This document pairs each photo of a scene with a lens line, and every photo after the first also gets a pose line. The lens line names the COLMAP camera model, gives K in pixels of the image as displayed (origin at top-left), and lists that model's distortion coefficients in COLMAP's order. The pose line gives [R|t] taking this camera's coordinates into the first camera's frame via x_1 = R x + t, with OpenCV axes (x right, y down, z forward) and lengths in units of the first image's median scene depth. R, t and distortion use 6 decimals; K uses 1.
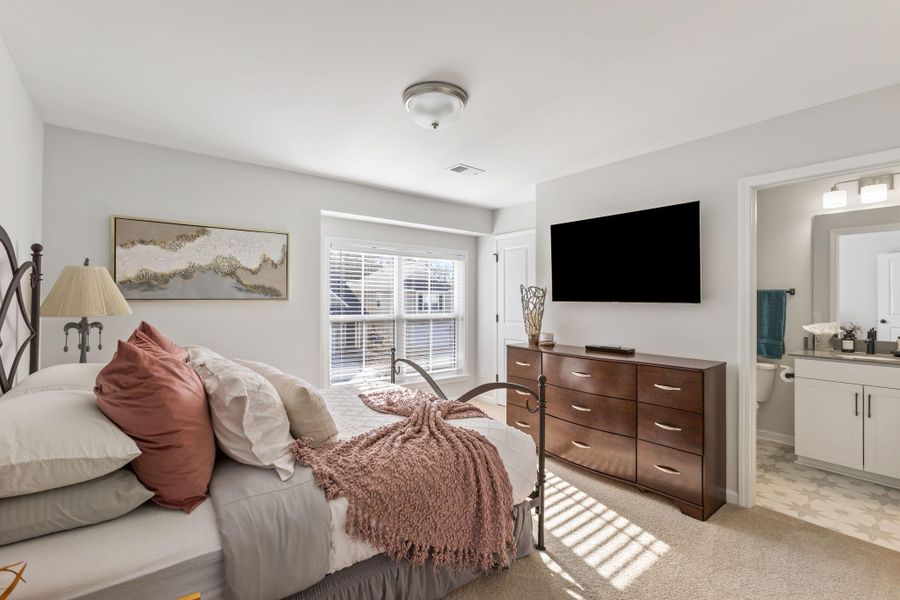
lens RADIAL K [[406.2, 0, 449.9], [0, 406.2, 305.0], [0, 0, 1]] dist [0.018506, 0.000182]
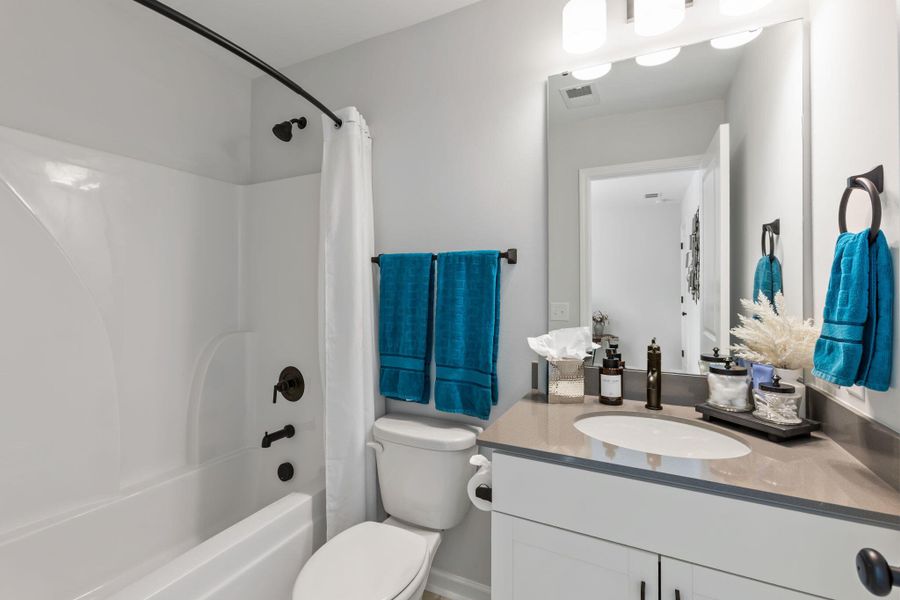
lens RADIAL K [[406.2, 0, 450.2], [0, 406.2, 294.4], [0, 0, 1]] dist [0.018506, 0.000182]
pose [[0.908821, -0.005120, 0.417154, 0.623408], [0.001458, 0.999958, 0.009097, 0.003928], [-0.417183, -0.007659, 0.908790, 0.670573]]
